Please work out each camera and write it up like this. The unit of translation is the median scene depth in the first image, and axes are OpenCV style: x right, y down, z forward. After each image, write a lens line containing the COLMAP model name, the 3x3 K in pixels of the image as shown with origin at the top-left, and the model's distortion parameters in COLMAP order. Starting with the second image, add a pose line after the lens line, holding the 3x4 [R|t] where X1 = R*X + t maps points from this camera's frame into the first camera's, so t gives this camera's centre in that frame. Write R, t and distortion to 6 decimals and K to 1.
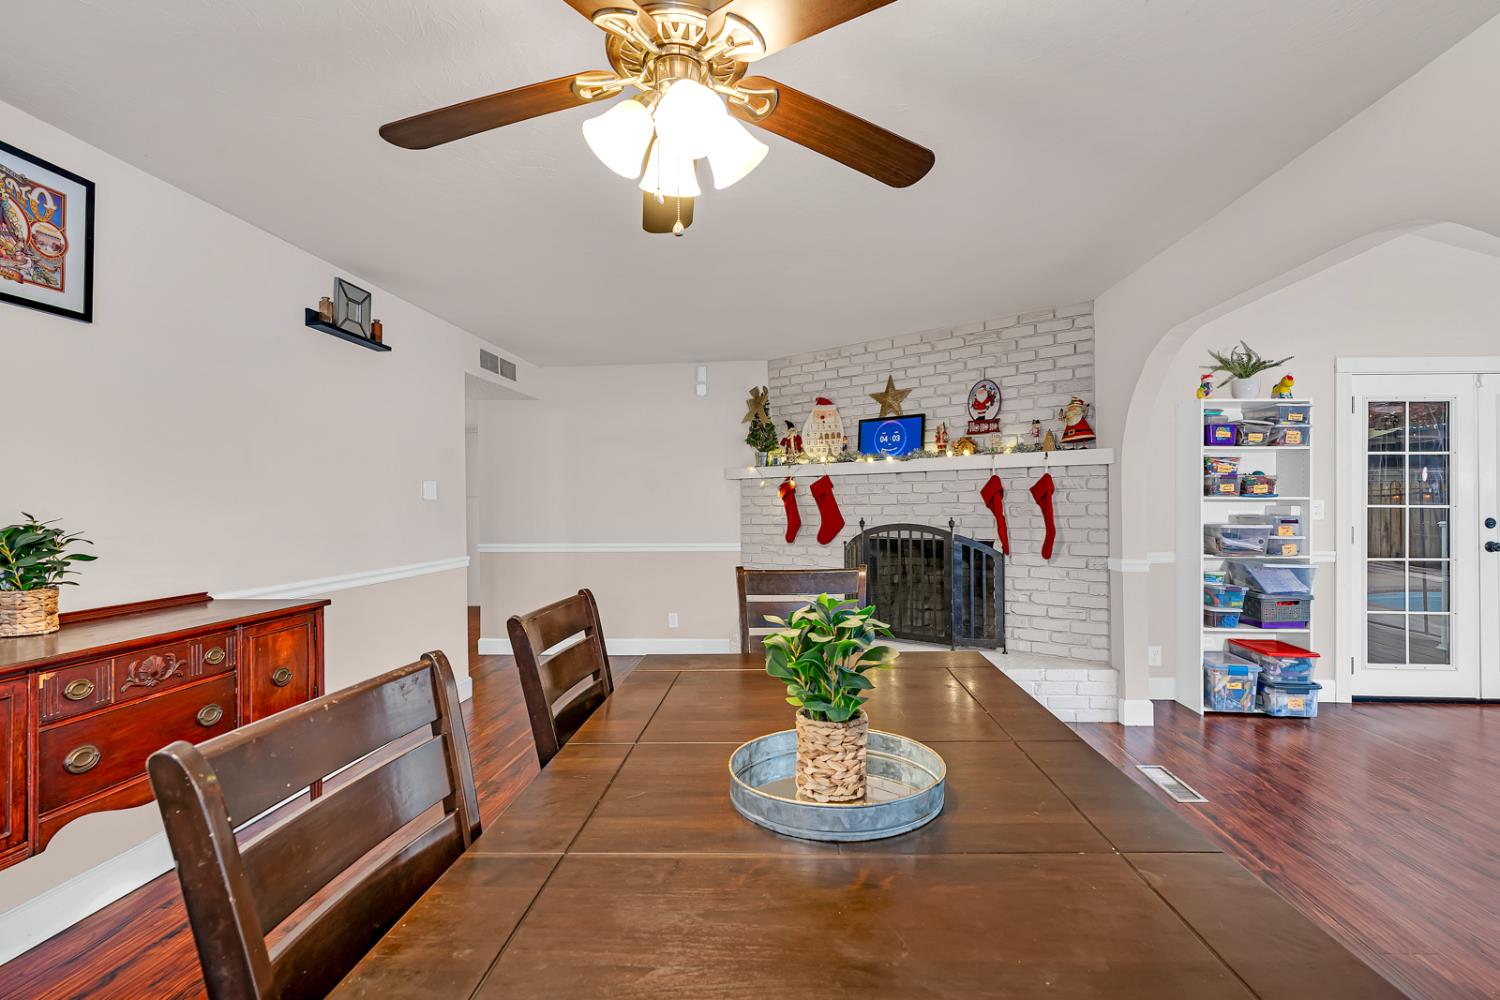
lens RADIAL K [[700.0, 0, 770.4], [0, 700.0, 489.7], [0, 0, 1]] dist [-0.004981, 0.000515]
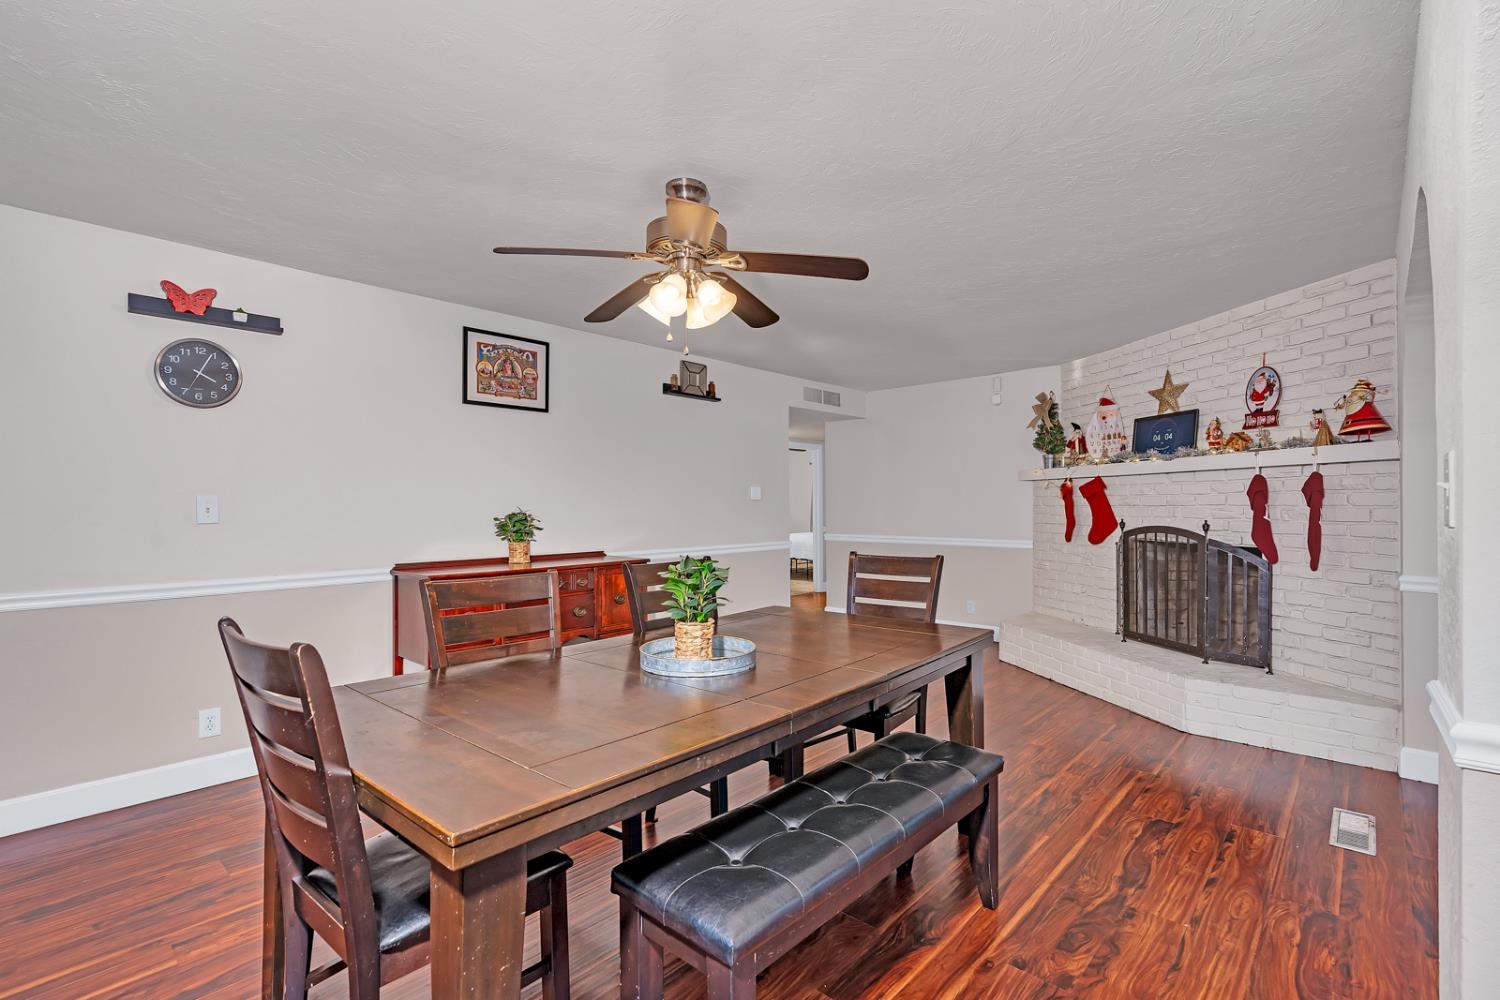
lens RADIAL K [[700.0, 0, 770.4], [0, 700.0, 489.7], [0, 0, 1]] dist [-0.004981, 0.000515]
pose [[0.783624, -0.005518, -0.621211, 0.370788], [0.007901, 0.999968, 0.001084, -0.006775], [0.621186, -0.005758, 0.783642, -0.088196]]
